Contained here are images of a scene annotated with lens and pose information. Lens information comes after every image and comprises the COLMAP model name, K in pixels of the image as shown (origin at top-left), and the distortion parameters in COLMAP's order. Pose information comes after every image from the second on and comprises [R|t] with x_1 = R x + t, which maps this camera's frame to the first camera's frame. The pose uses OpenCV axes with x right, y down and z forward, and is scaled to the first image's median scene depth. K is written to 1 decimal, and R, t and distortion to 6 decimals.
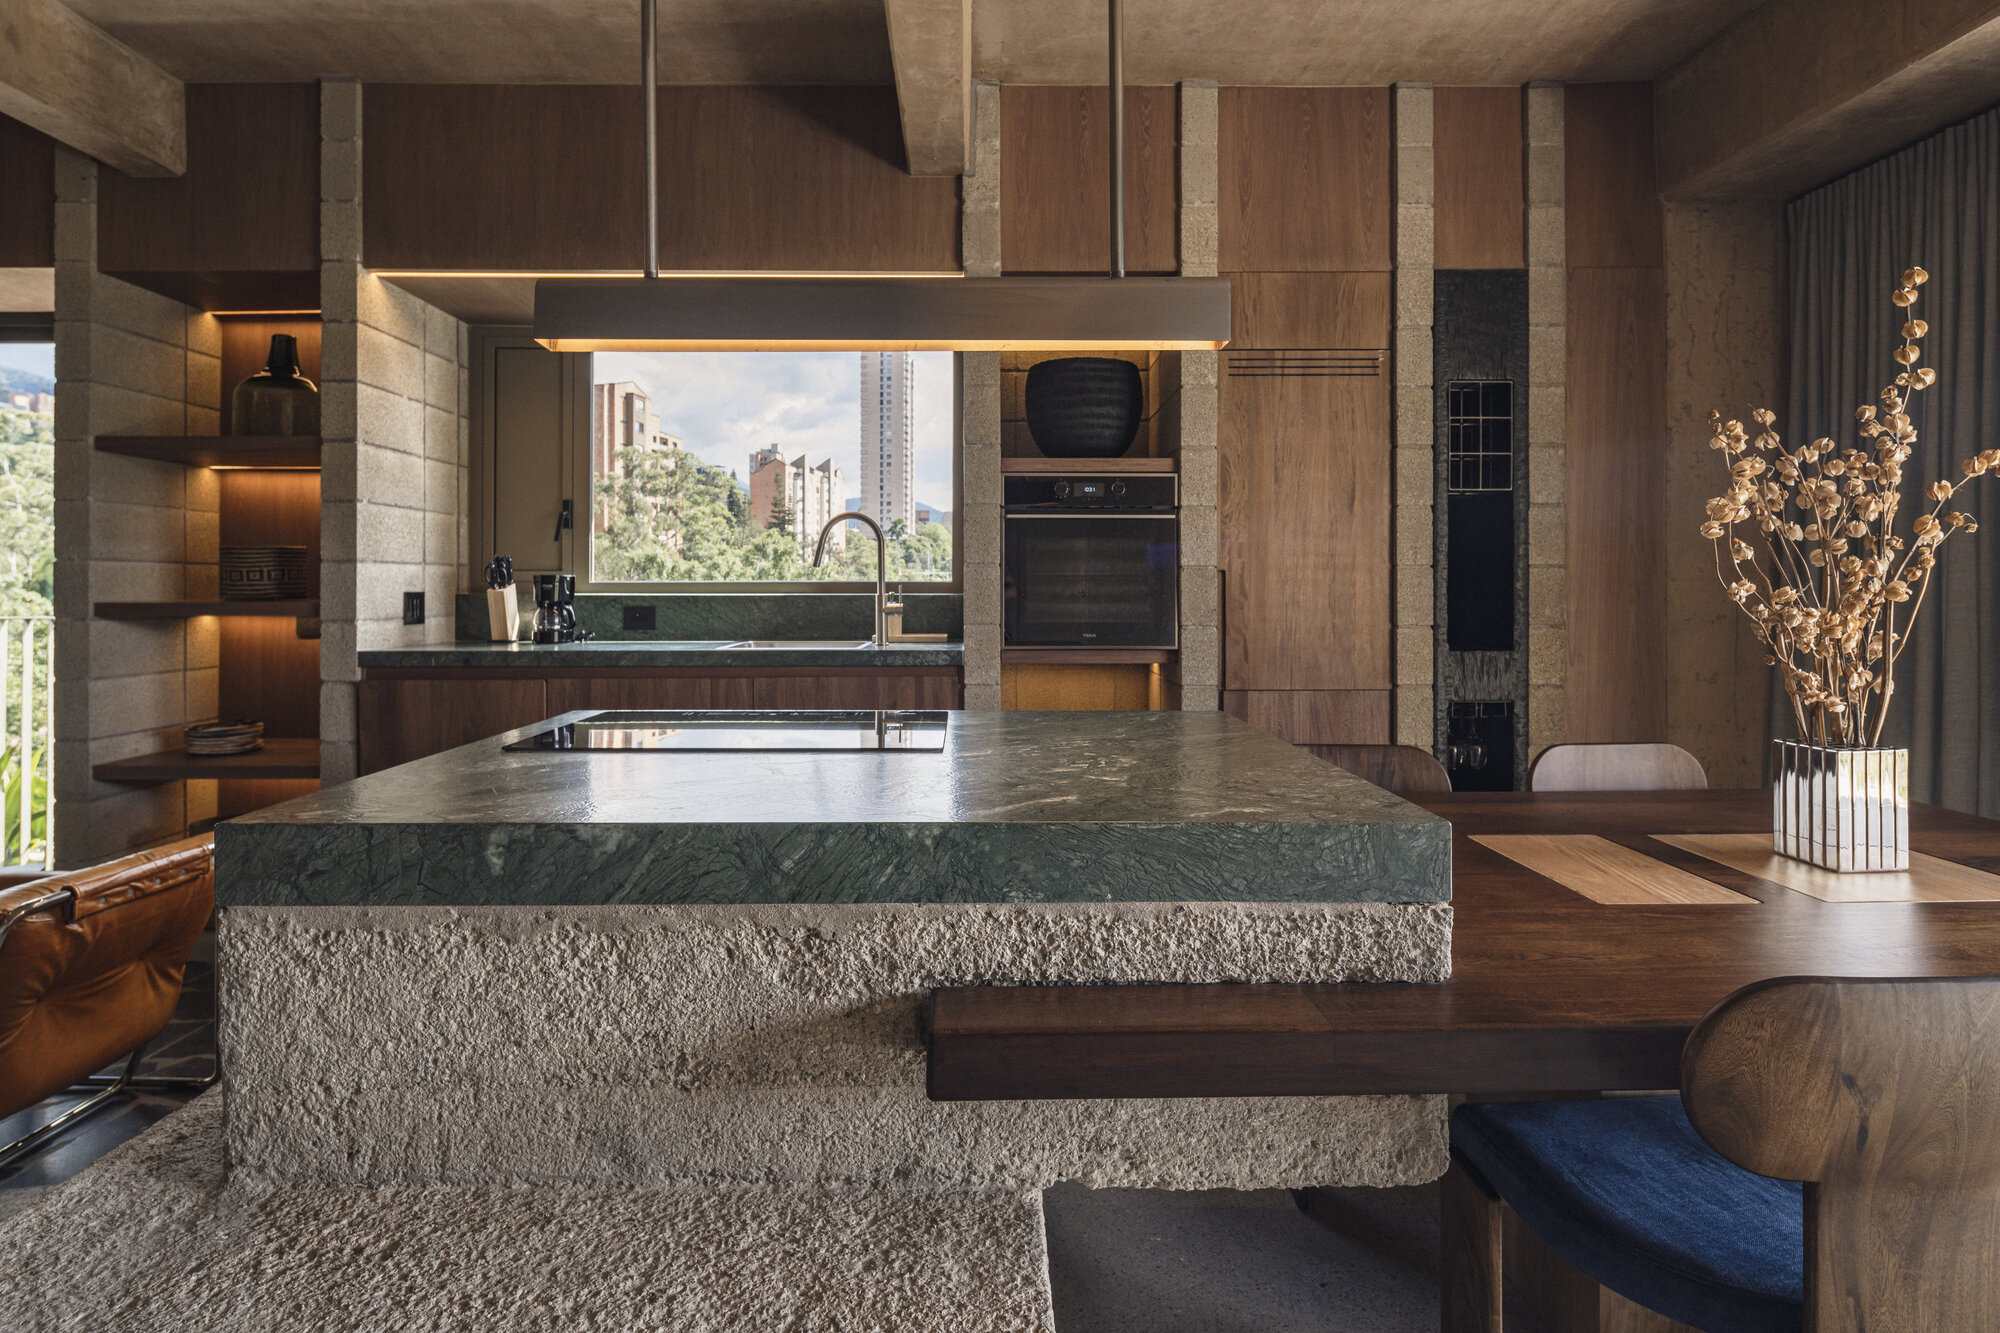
lens RADIAL K [[973.8, 0, 972.1], [0, 973.8, 581.3], [0, 0, 1]] dist [0.003630, -0.004679]
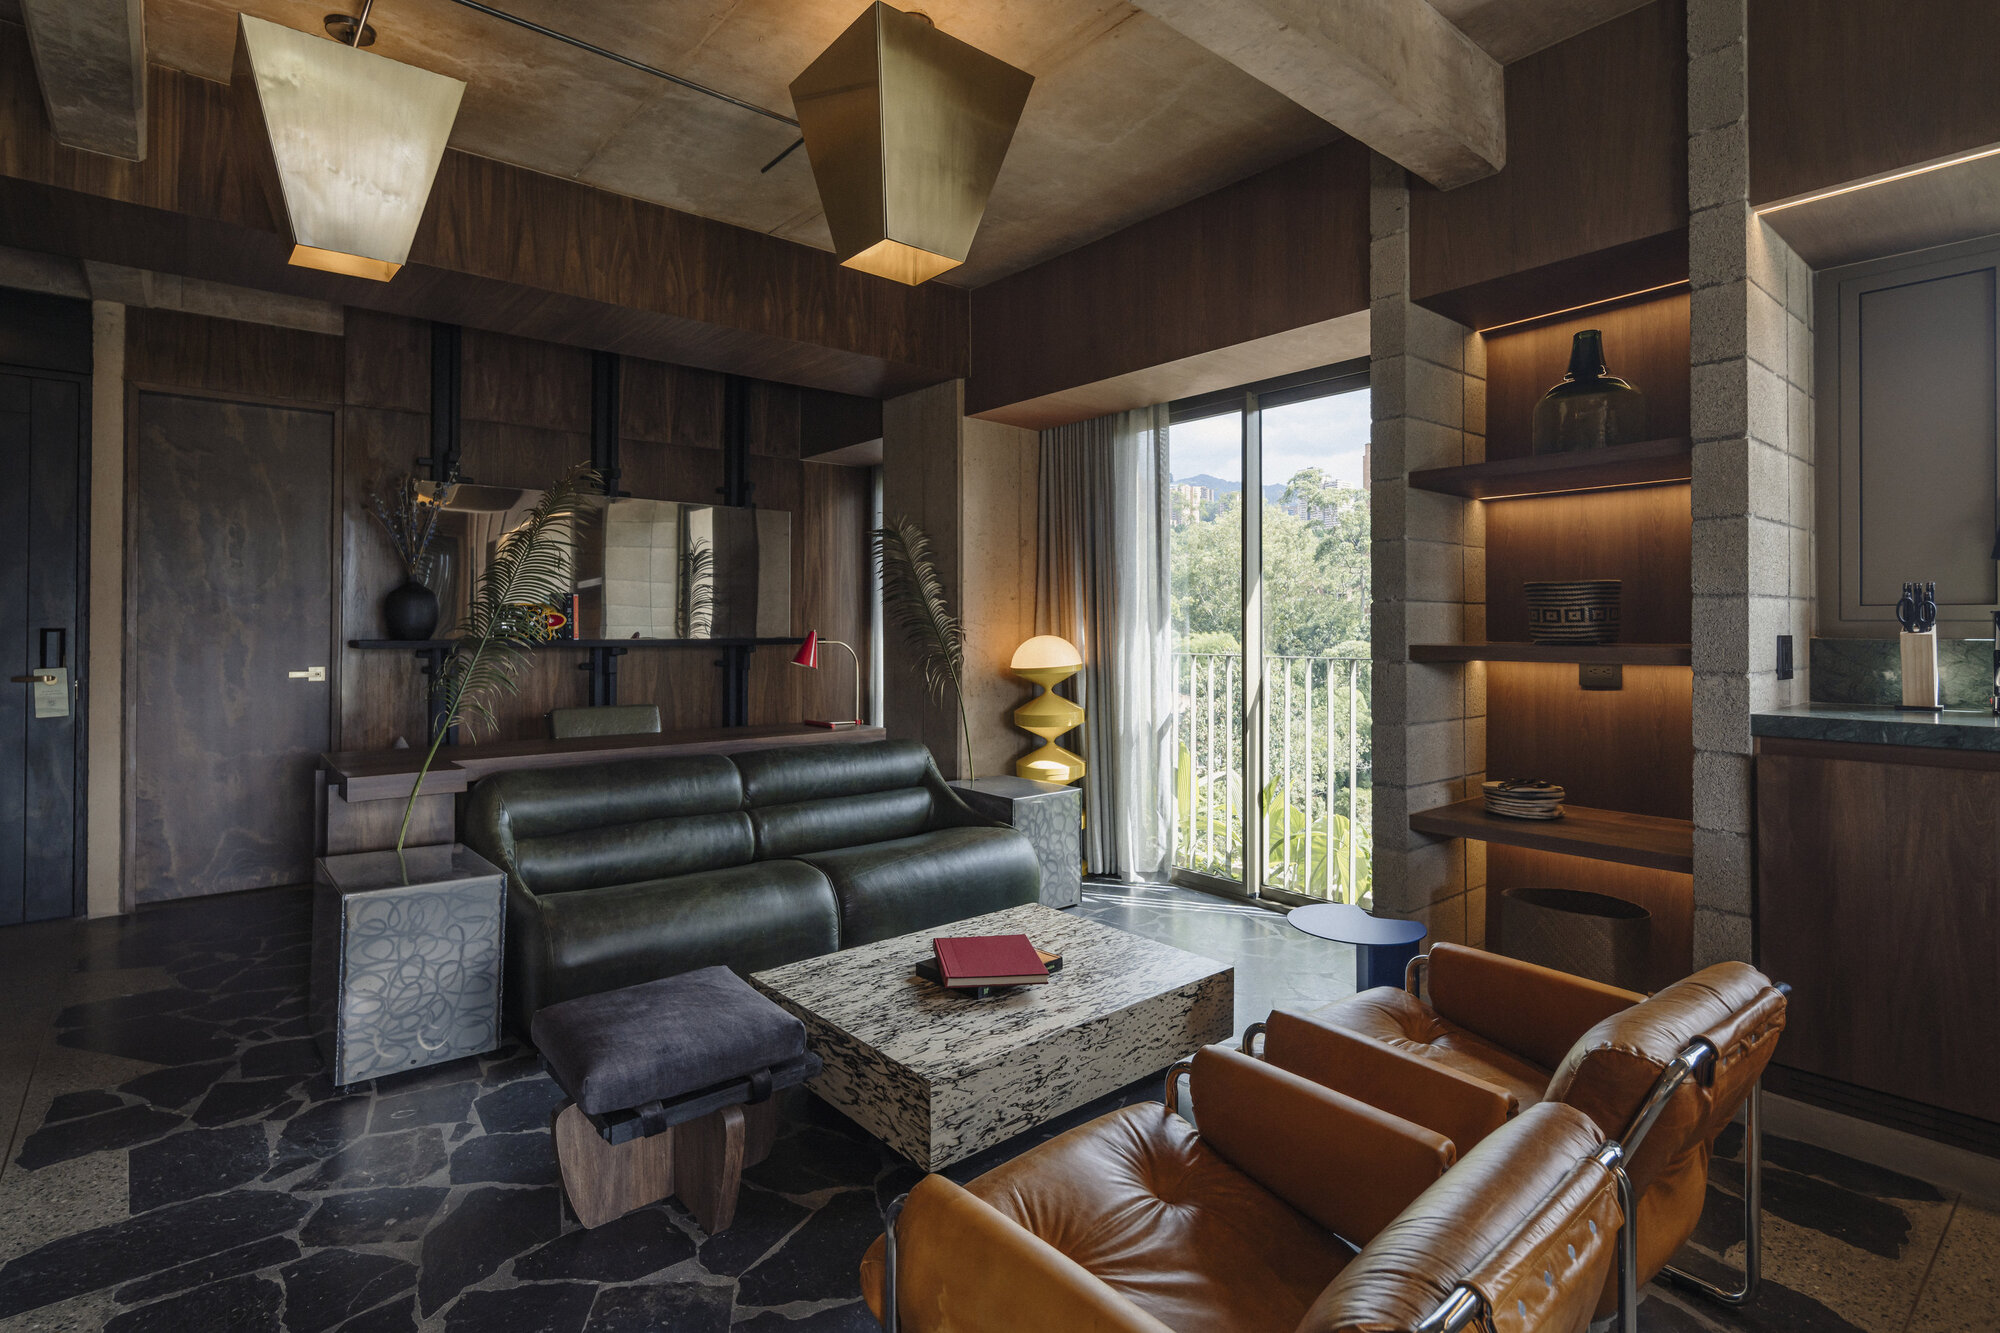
lens RADIAL K [[973.8, 0, 983.6], [0, 973.8, 616.9], [0, 0, 1]] dist [0.003630, -0.004679]
pose [[0.631034, -0.008950, -0.775703, -0.415573], [0.004678, 0.999959, -0.007732, -0.000664], [0.775741, 0.001250, 0.631050, 0.063855]]
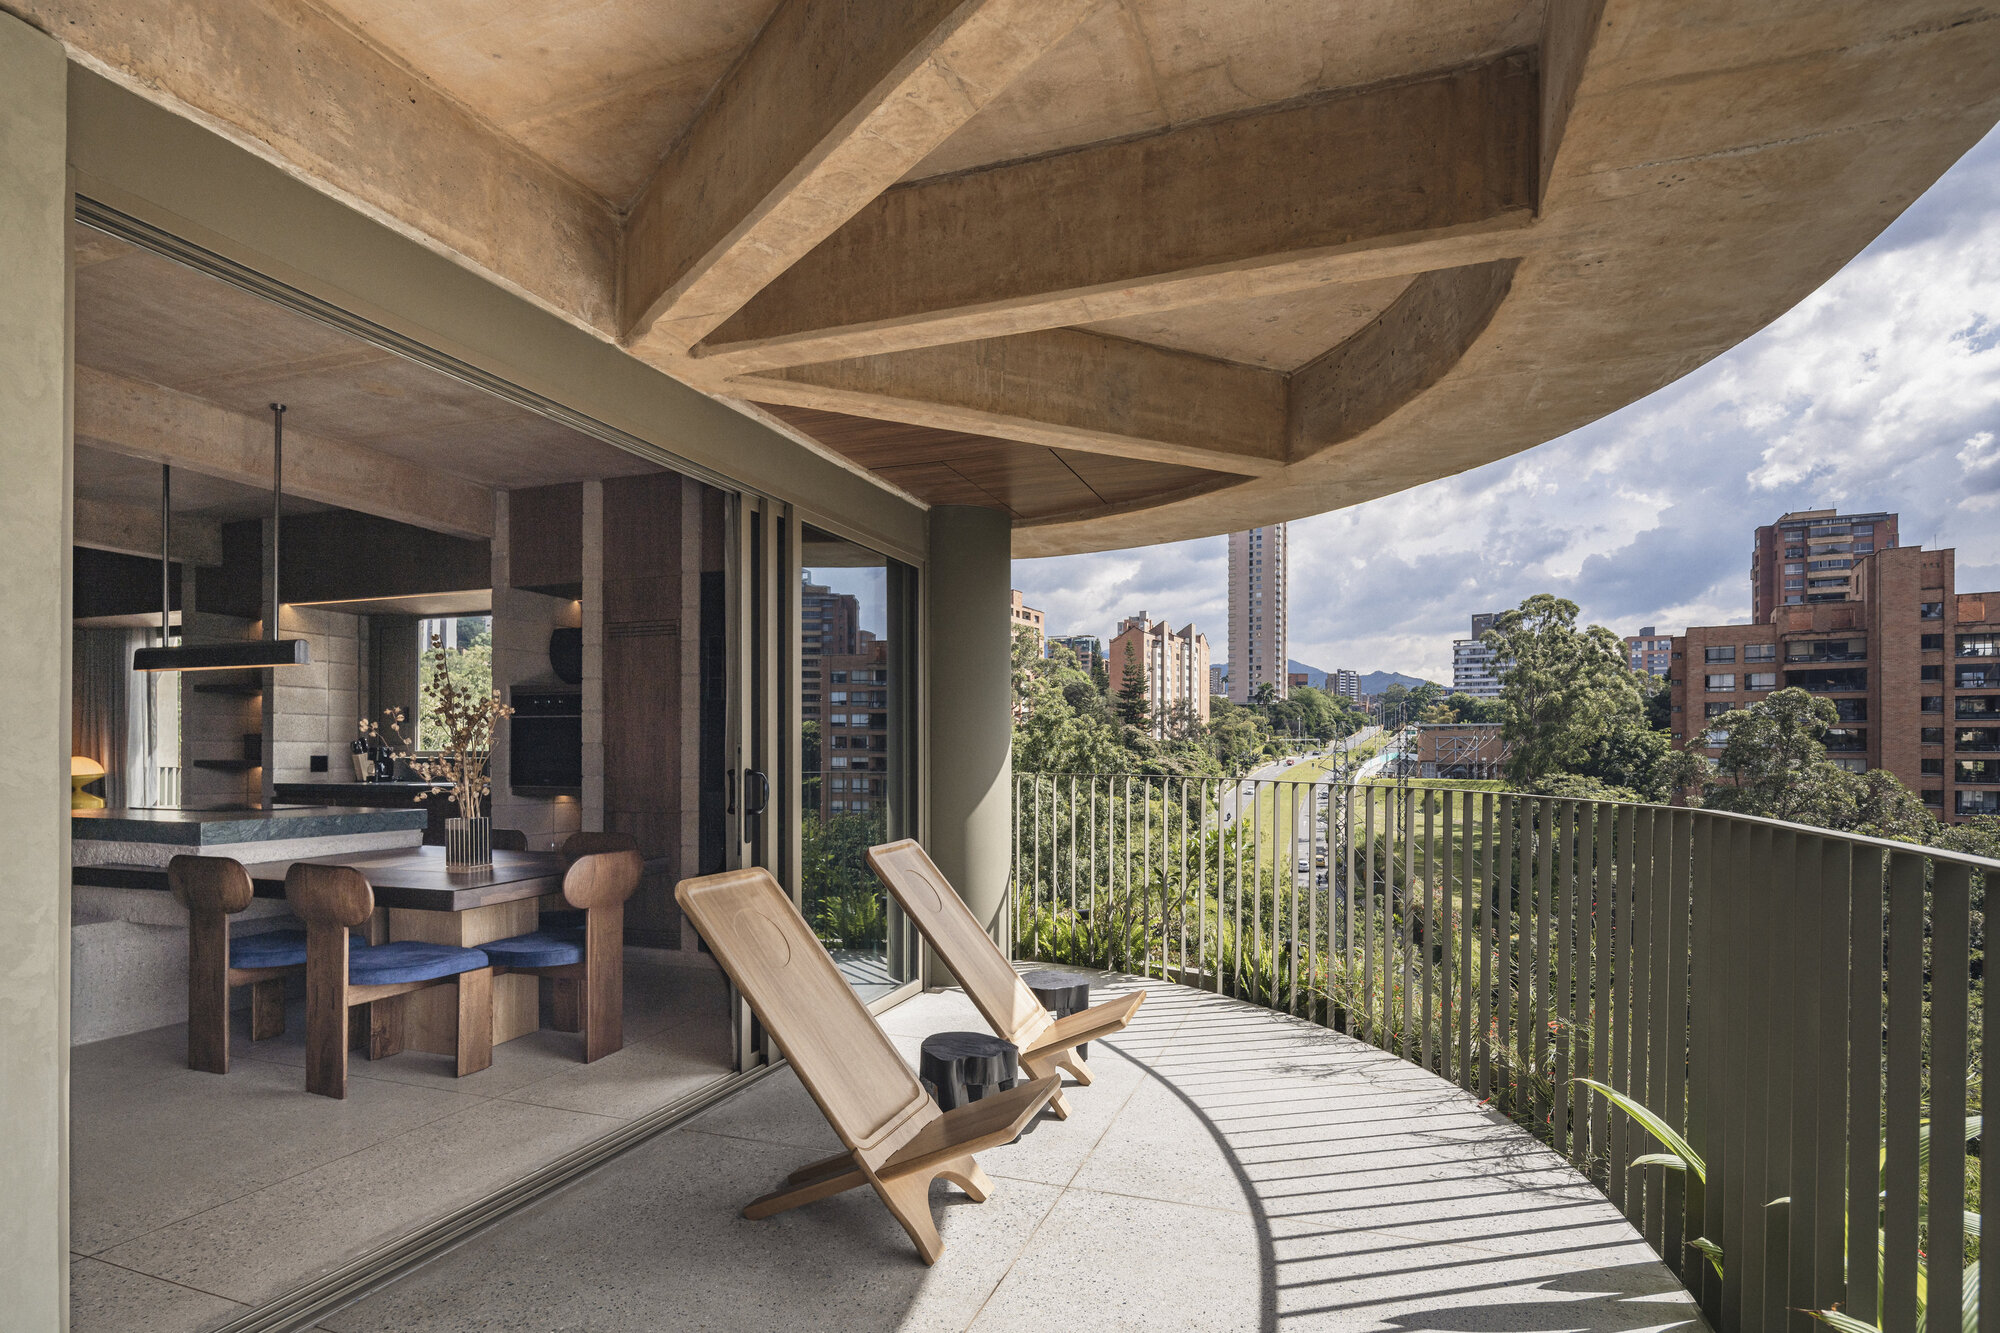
lens RADIAL K [[973.8, 0, 980.5], [0, 973.8, 759.5], [0, 0, 1]] dist [0.003630, -0.004679]
pose [[0.934286, 0.004857, -0.356490, 1.558519], [-0.000679, 0.999930, 0.011846, -0.007422], [0.356523, -0.010825, 0.934224, -0.441801]]
